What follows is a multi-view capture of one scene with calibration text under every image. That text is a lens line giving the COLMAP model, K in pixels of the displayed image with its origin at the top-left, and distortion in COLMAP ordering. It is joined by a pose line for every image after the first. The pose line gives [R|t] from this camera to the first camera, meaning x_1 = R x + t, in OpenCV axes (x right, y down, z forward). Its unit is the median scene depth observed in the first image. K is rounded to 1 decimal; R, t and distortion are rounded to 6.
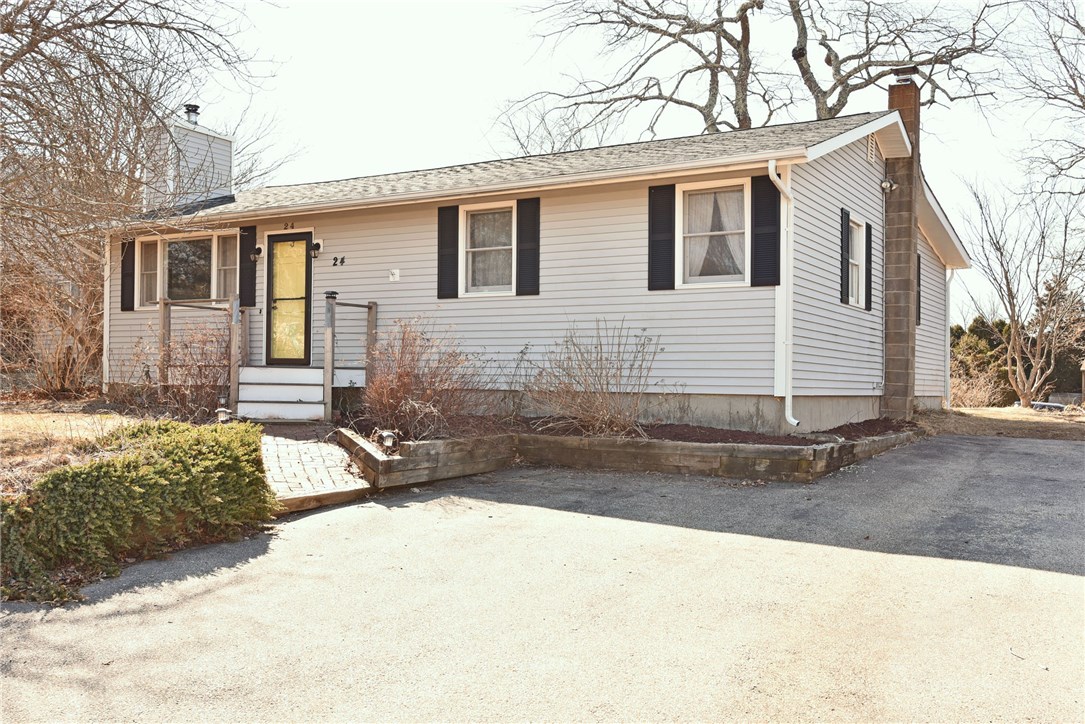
lens RADIAL K [[1015.9, 0, 542.5], [0, 1015.9, 362.0], [0, 0, 1]] dist [0.014857, 0.003780]
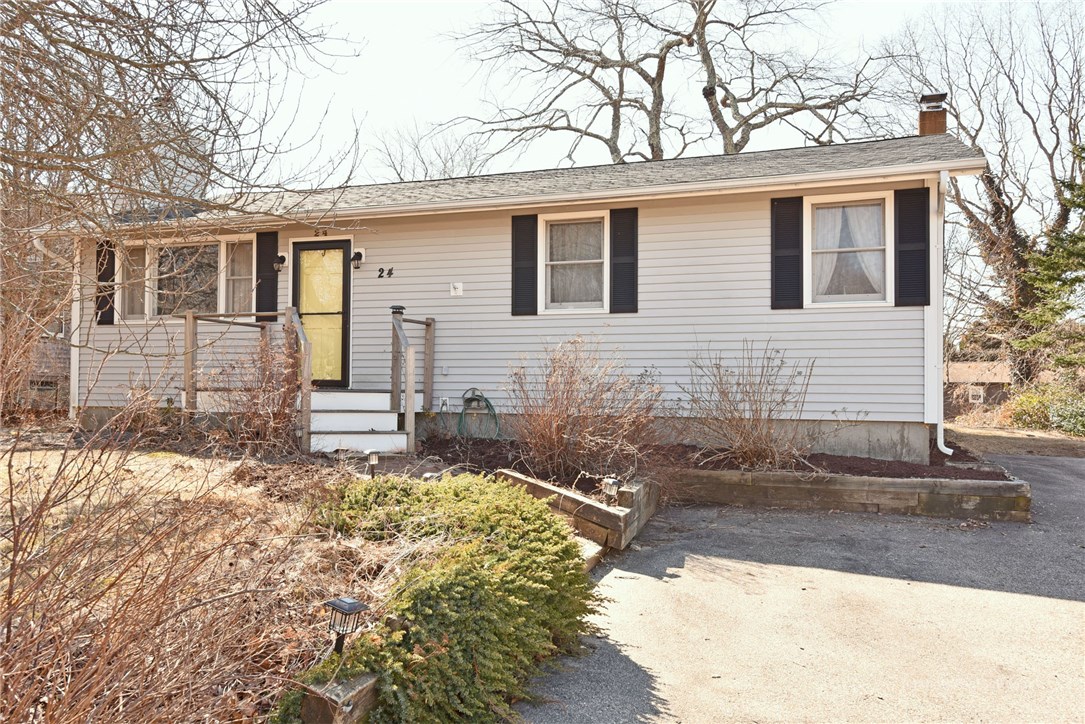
lens RADIAL K [[905.9, 0, 542.5], [0, 905.9, 362.0], [0, 0, 1]] dist [0.050451, 0.000785]
pose [[0.982509, 0.002327, 0.186200, -0.221296], [-0.000009, 0.999922, -0.012451, -0.009971], [-0.186214, 0.012232, 0.982433, 0.187555]]
